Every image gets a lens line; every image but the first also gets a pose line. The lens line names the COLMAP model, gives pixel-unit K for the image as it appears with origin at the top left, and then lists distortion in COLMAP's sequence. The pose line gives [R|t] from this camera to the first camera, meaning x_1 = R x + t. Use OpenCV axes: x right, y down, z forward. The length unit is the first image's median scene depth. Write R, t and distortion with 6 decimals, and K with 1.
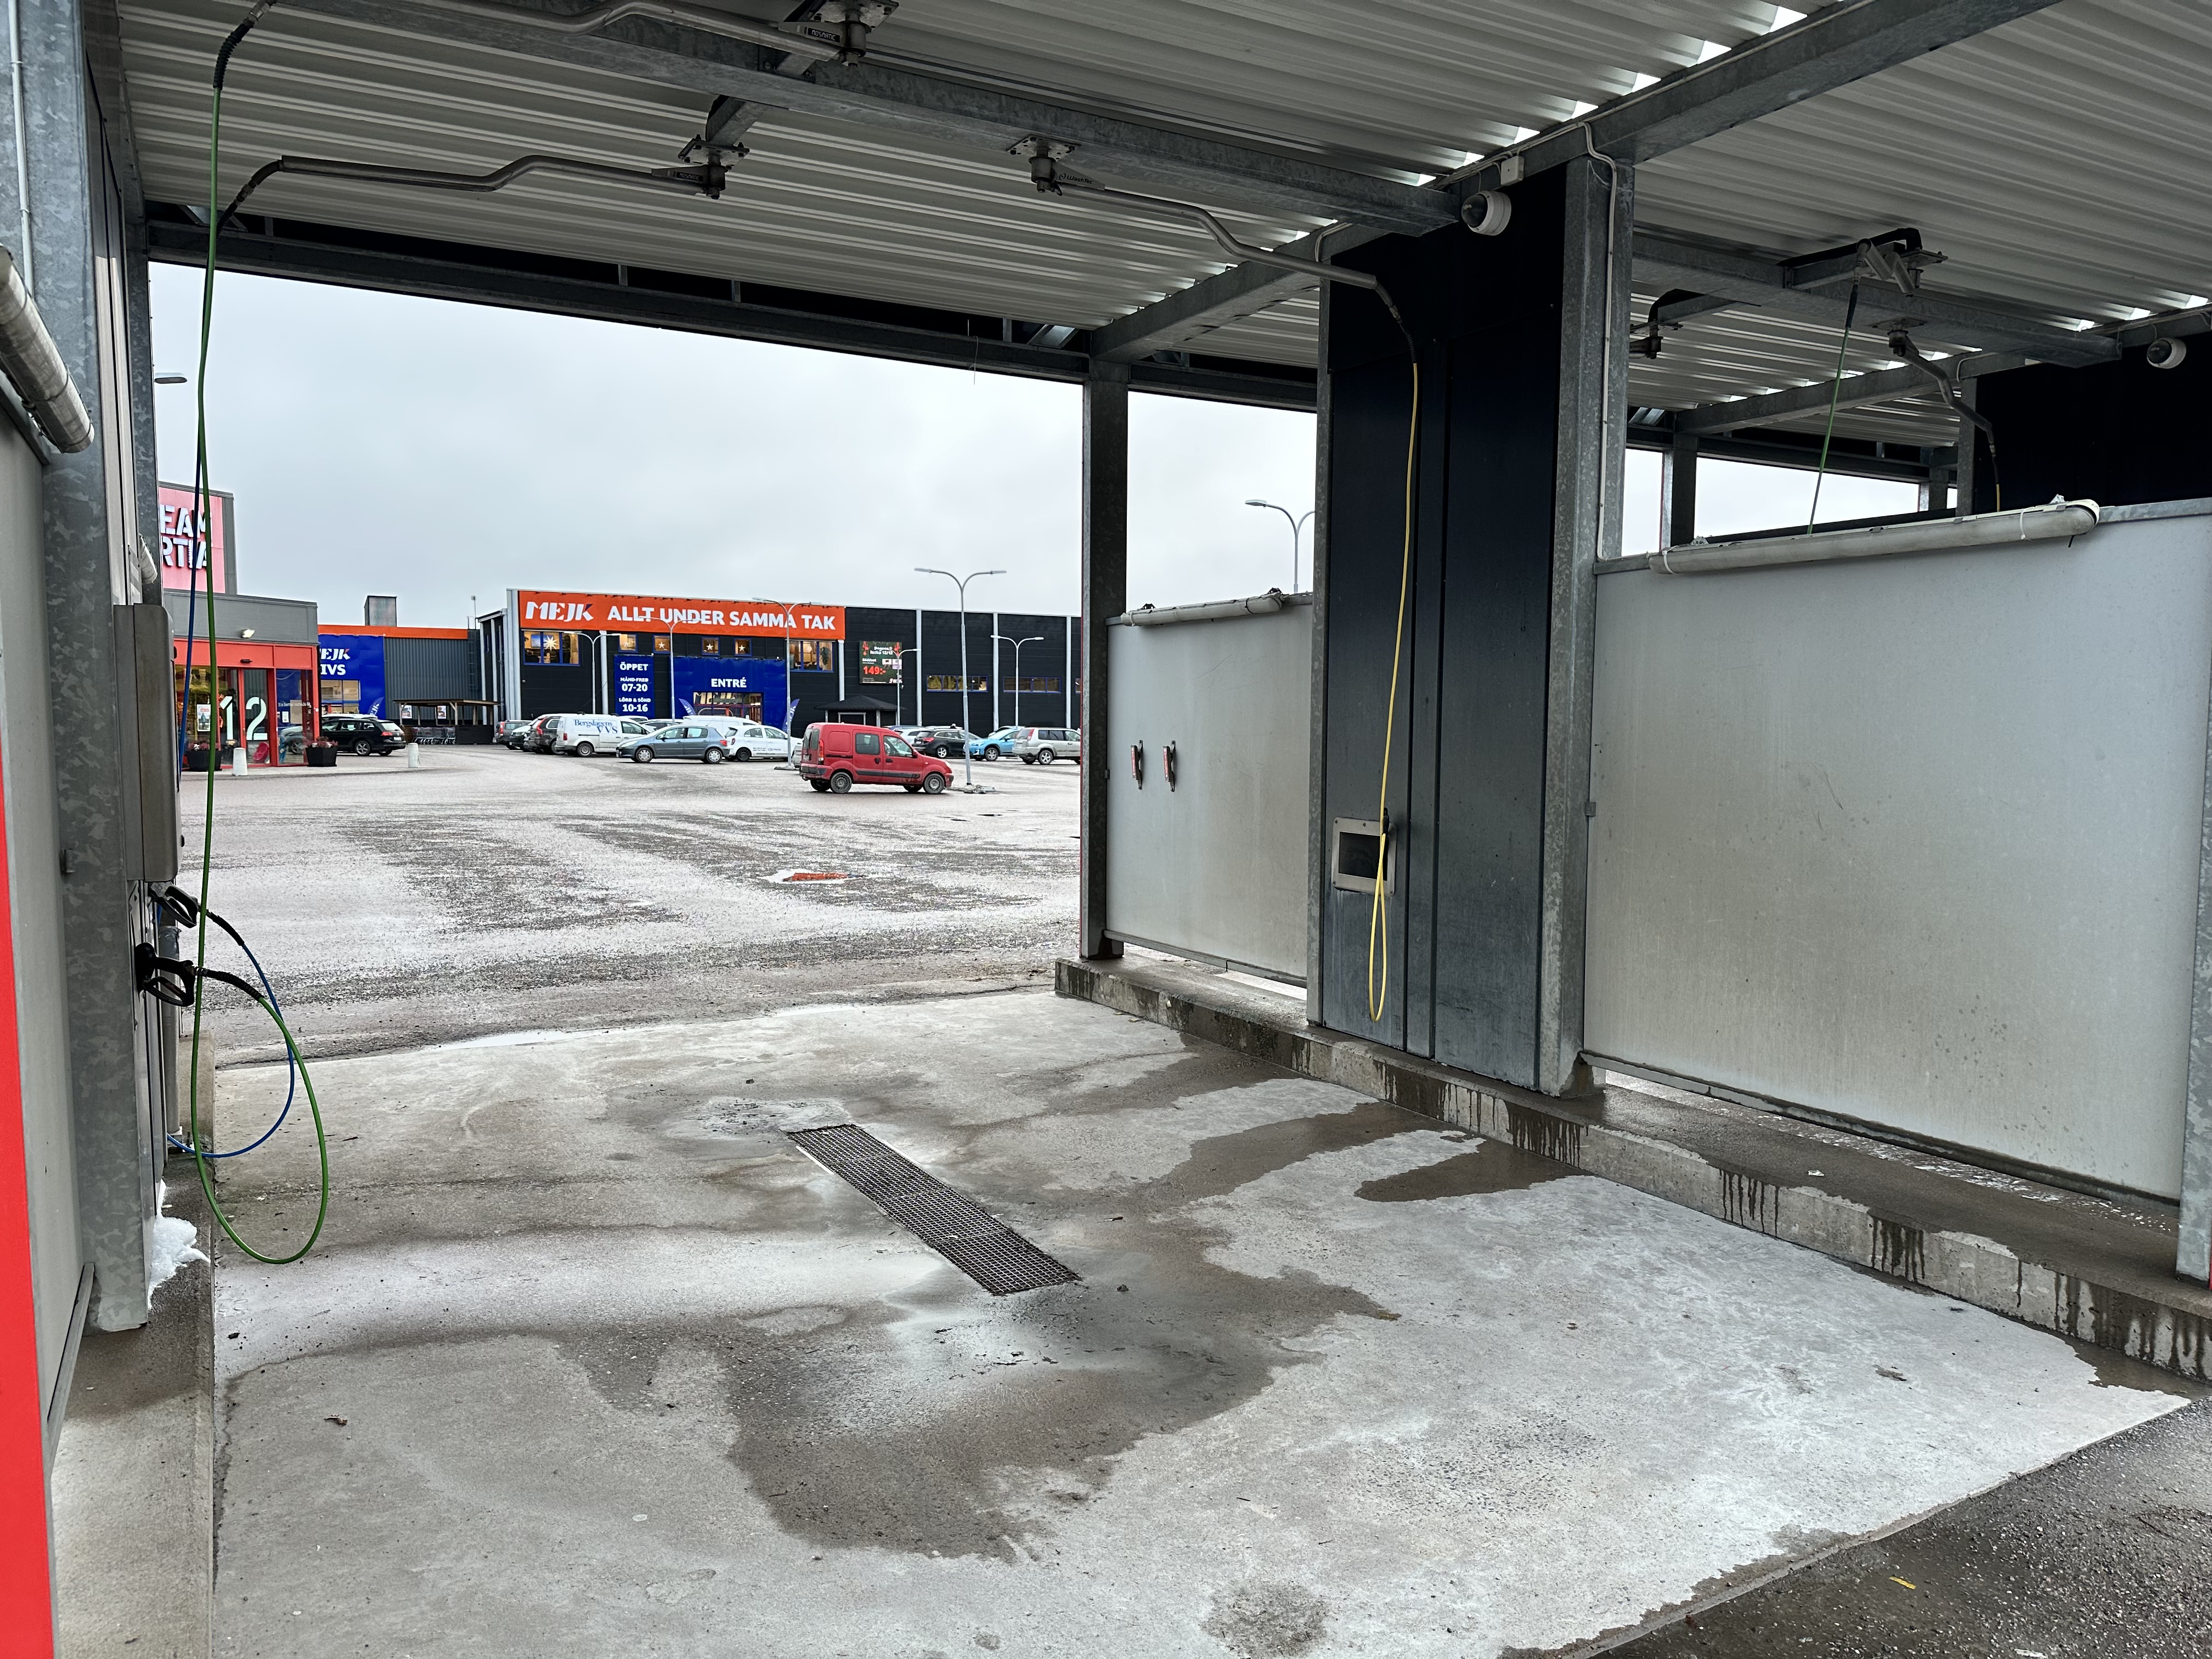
lens RADIAL K [[1543.6, 0, 1094.1], [0, 1543.6, 831.7], [0, 0, 1]] dist [0.112464, -0.135747]
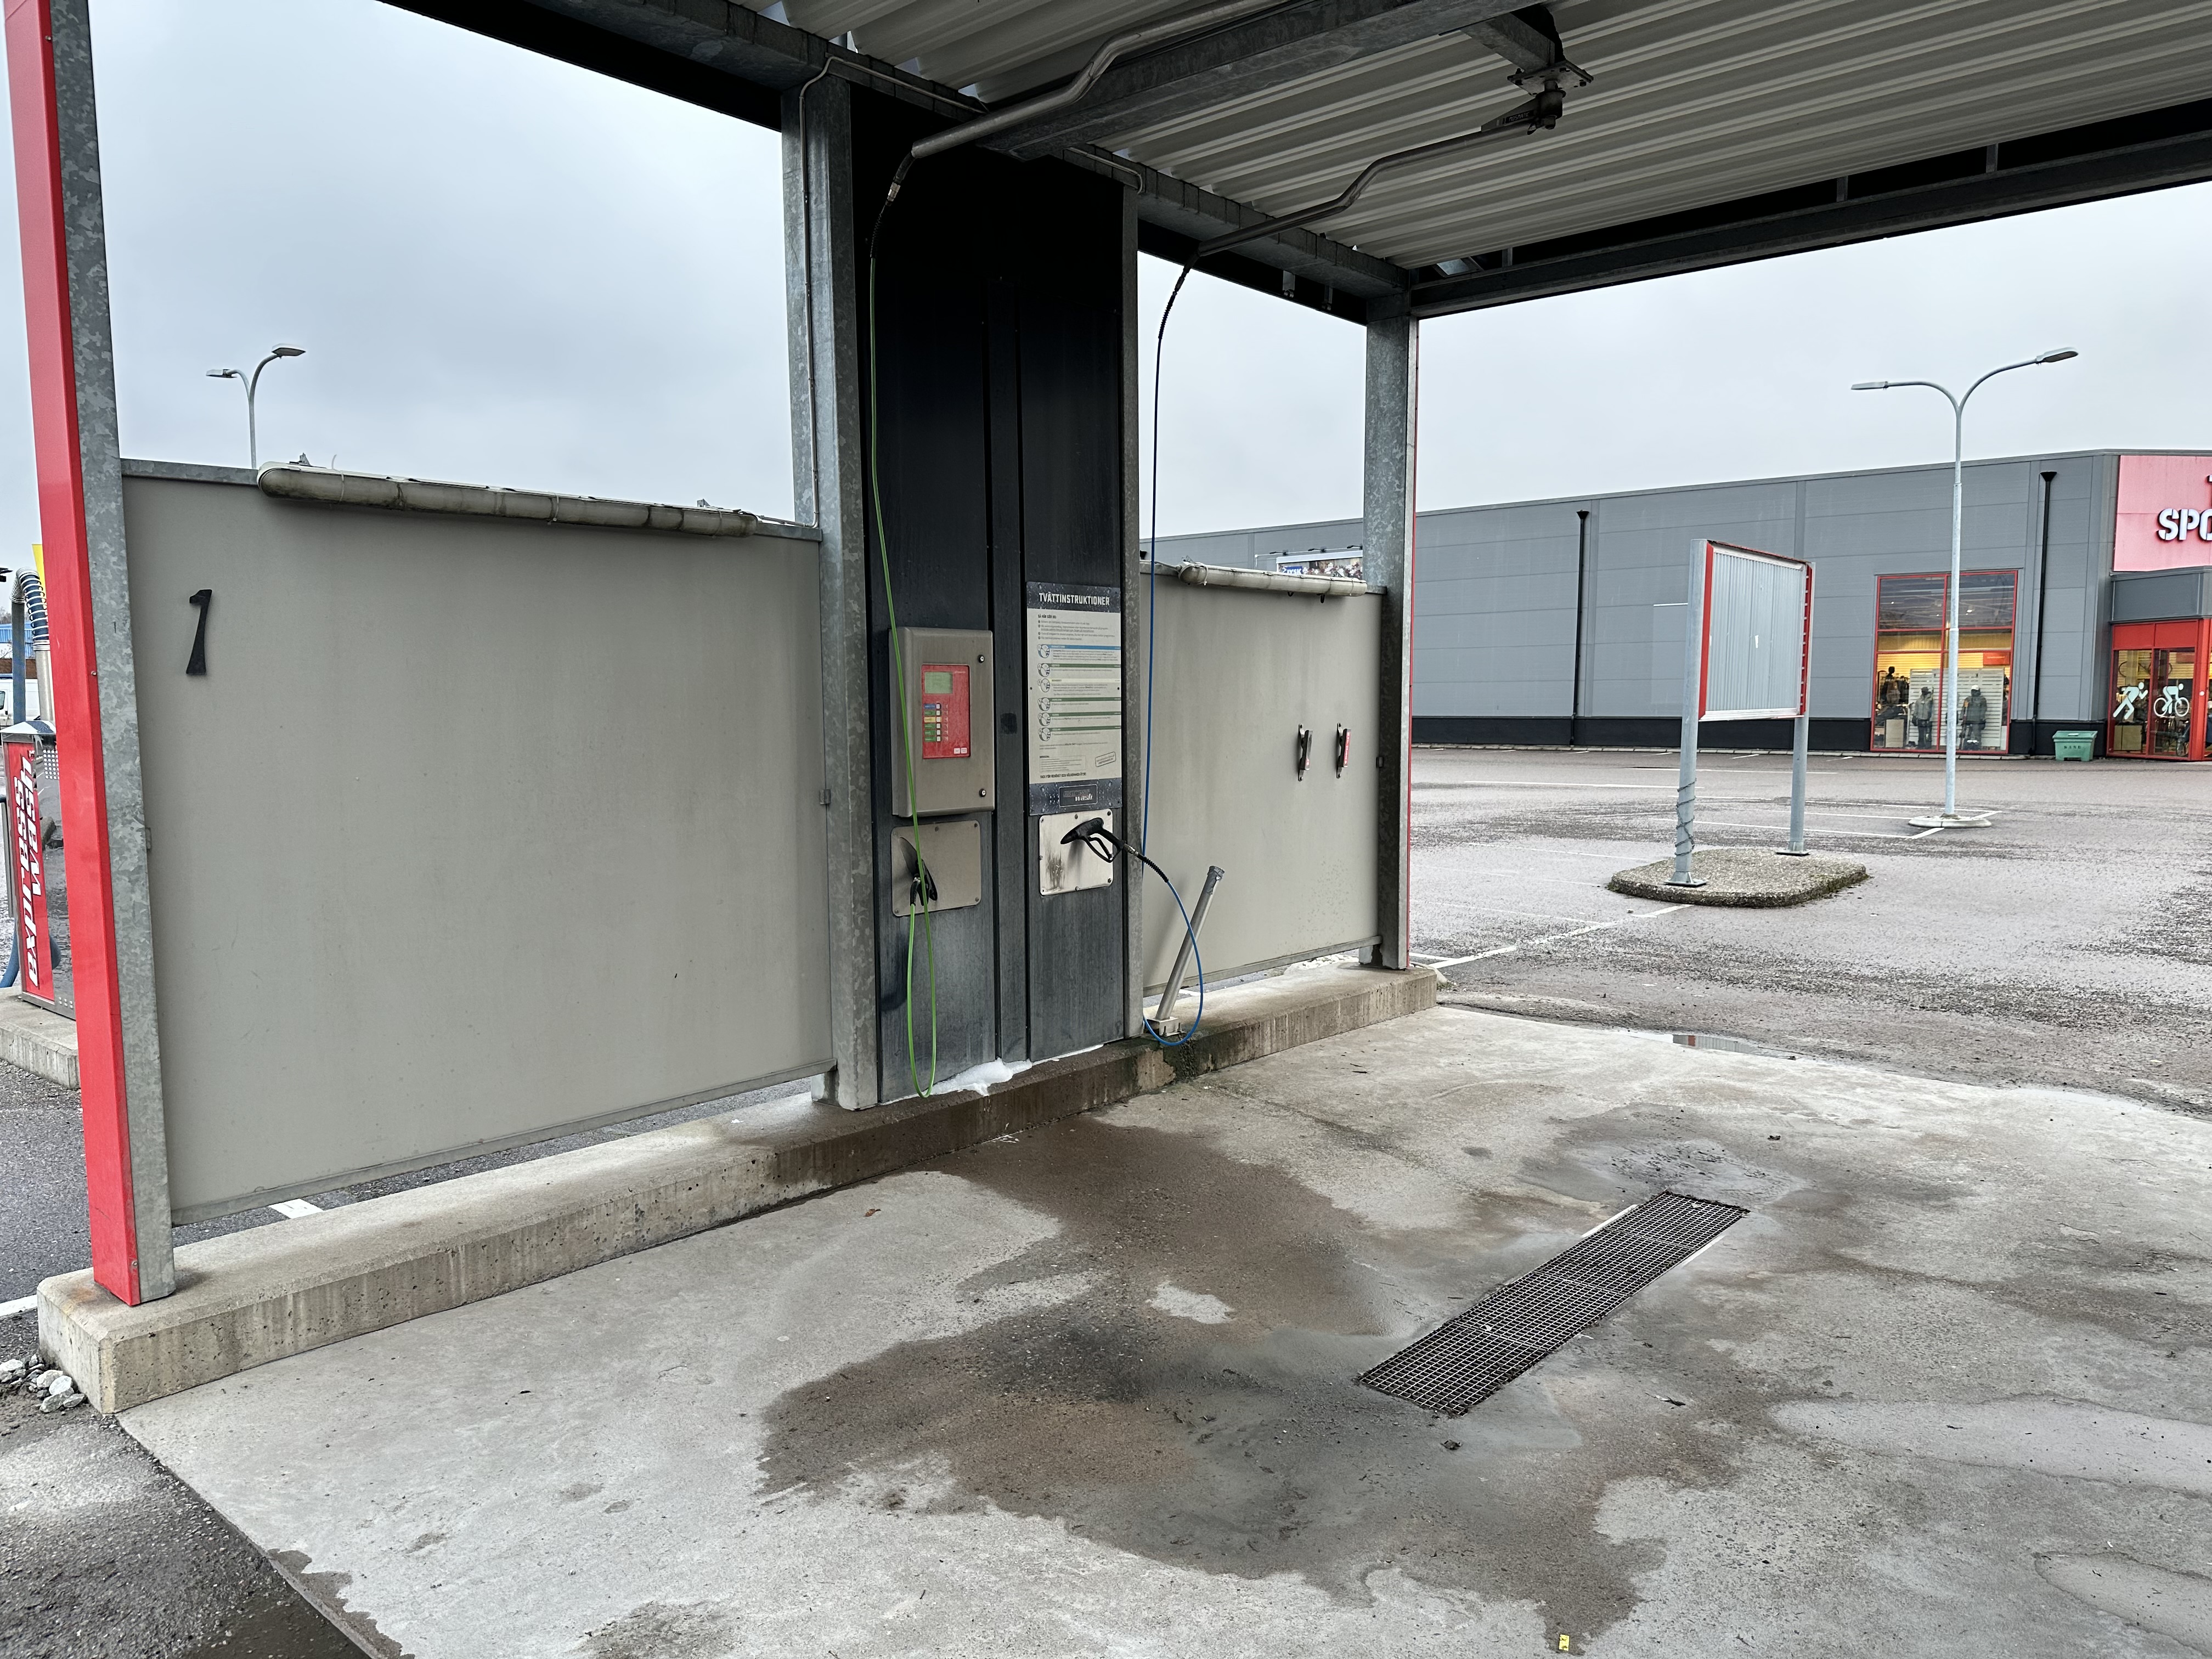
lens RADIAL K [[1543.6, 0, 1094.1], [0, 1543.6, 831.7], [0, 0, 1]] dist [0.112464, -0.135747]
pose [[0.338475, 0.080000, -0.937568, 0.528059], [-0.068345, 0.995838, 0.060299, -0.035518], [0.938490, 0.043669, 0.342534, 0.438931]]
